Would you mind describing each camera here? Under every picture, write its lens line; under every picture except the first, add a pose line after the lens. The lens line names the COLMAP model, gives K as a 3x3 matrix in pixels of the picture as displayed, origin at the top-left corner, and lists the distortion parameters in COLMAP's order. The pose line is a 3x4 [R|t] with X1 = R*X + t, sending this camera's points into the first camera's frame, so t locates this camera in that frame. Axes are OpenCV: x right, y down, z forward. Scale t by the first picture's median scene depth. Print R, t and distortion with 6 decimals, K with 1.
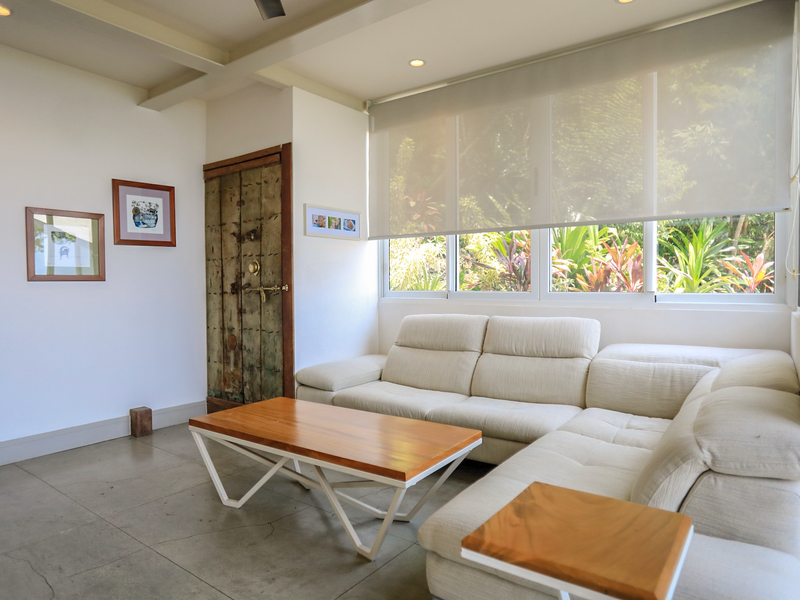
lens RADIAL K [[514.6, 0, 399.9], [0, 514.6, 298.0], [0, 0, 1]] dist [-0.070281, 0.051815]
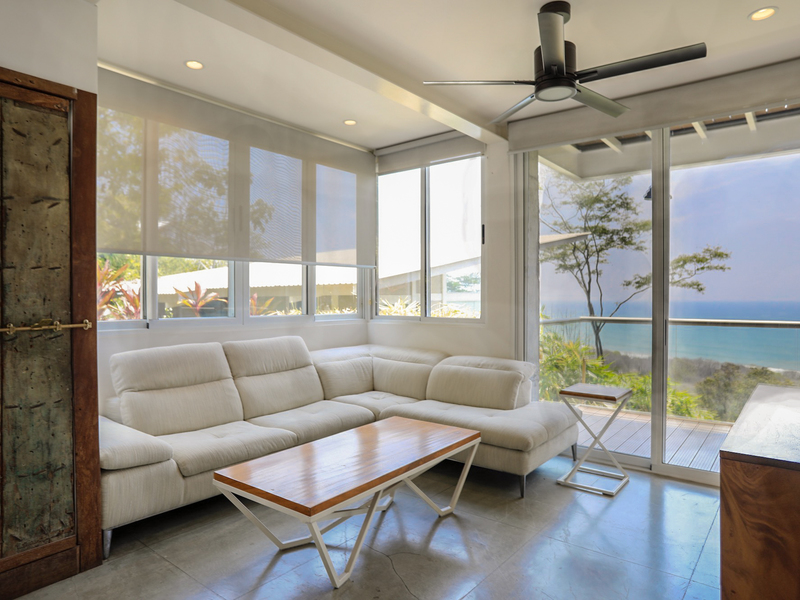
lens RADIAL K [[514.6, 0, 403.0], [0, 514.6, 300.7], [0, 0, 1]] dist [-0.070281, 0.051815]
pose [[0.037719, -0.004591, 0.999278, -0.798910], [0.023717, 0.999712, 0.003697, -0.041282], [-0.999007, 0.023560, 0.037817, 0.585891]]
